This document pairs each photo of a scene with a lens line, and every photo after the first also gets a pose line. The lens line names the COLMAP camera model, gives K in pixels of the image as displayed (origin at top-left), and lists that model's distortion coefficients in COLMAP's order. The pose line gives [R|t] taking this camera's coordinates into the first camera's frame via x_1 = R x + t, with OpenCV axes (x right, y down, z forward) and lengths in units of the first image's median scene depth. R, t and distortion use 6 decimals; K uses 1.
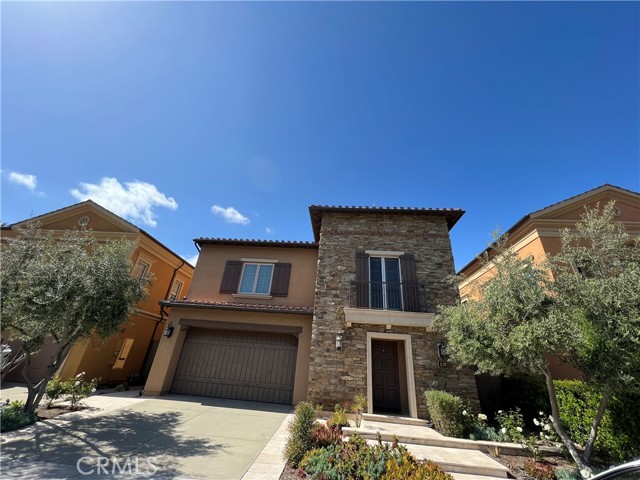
lens RADIAL K [[255.8, 0, 320.5], [0, 255.8, 237.5], [0, 0, 1]] dist [-0.002216, 0.000589]
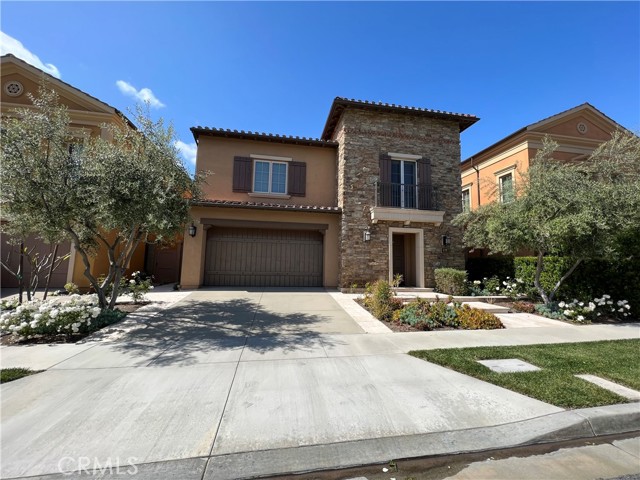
lens RADIAL K [[255.8, 0, 318.2], [0, 255.8, 237.4], [0, 0, 1]] dist [-0.002216, 0.000589]
pose [[0.971636, -0.026771, 0.234962, -0.361257], [-0.062336, 0.929438, 0.363673, 0.012143], [-0.228119, -0.368005, 0.901407, 0.018255]]
